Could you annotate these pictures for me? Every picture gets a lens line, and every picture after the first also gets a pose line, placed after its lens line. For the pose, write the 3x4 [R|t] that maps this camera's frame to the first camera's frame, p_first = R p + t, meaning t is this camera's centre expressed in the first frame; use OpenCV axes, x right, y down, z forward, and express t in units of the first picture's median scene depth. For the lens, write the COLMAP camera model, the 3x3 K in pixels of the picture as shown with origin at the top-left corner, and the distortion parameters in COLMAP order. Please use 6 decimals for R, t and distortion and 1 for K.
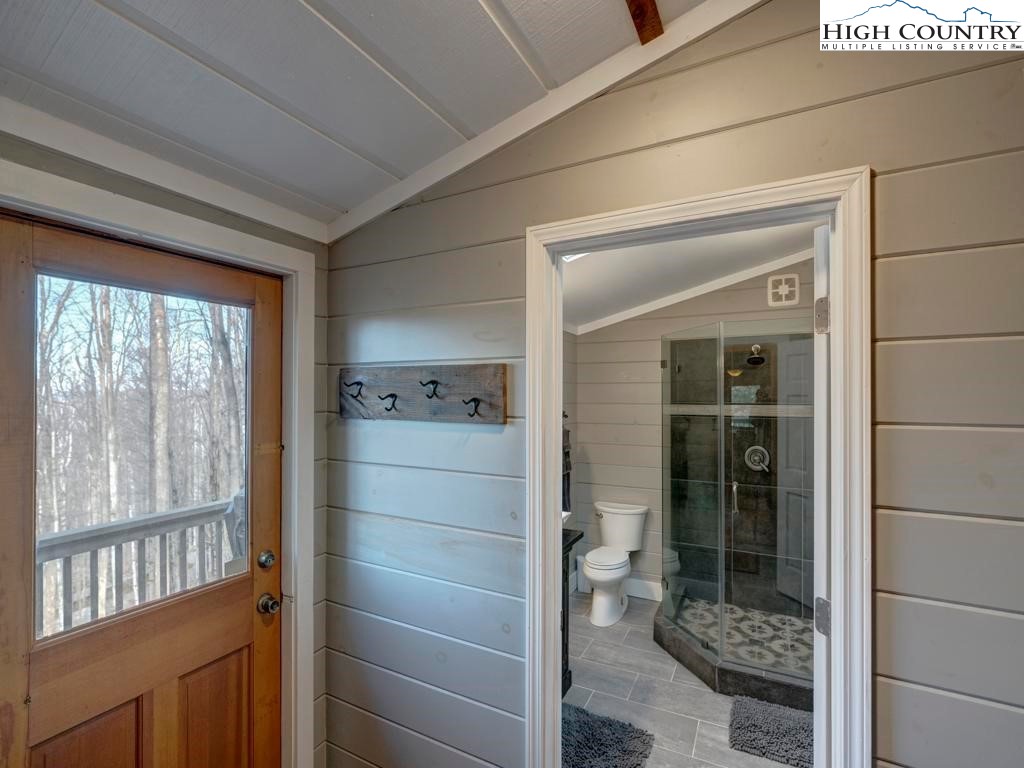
lens RADIAL K [[456.2, 0, 516.0], [0, 456.2, 393.1], [0, 0, 1]] dist [-0.013137, 0.006057]
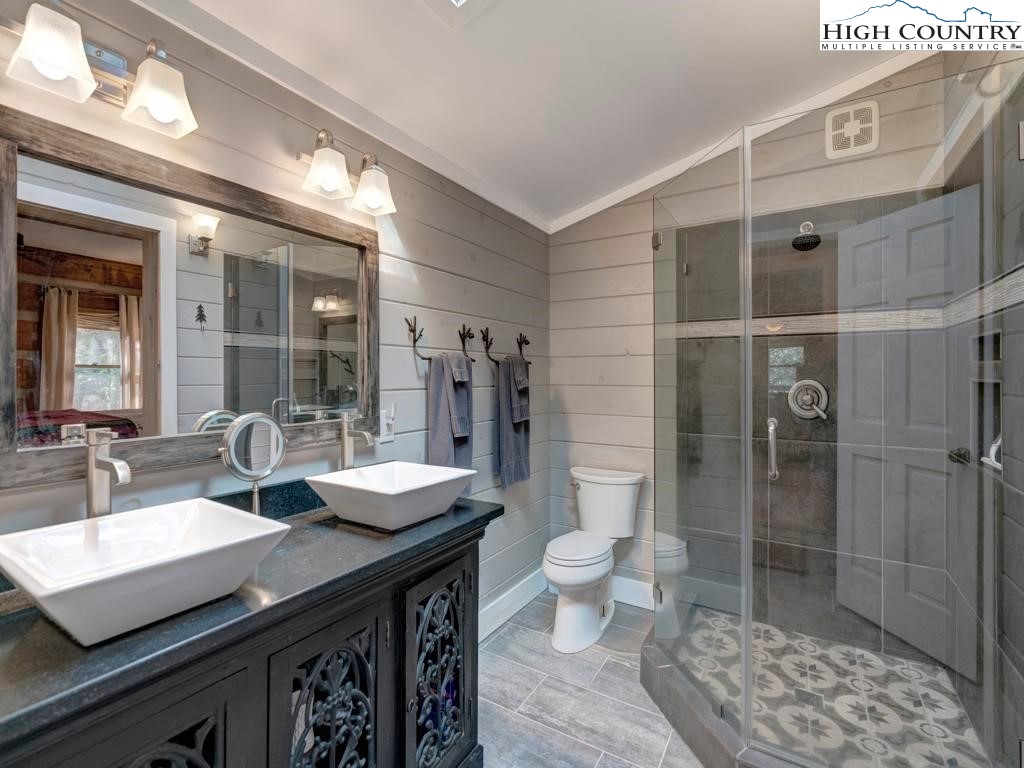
lens RADIAL K [[456.2, 0, 530.8], [0, 456.2, 366.9], [0, 0, 1]] dist [-0.013137, 0.006057]
pose [[0.999158, 0.007784, -0.040284, 0.167385], [-0.008206, 0.999913, -0.010328, 0.110384], [0.040200, 0.010650, 0.999135, 0.348154]]
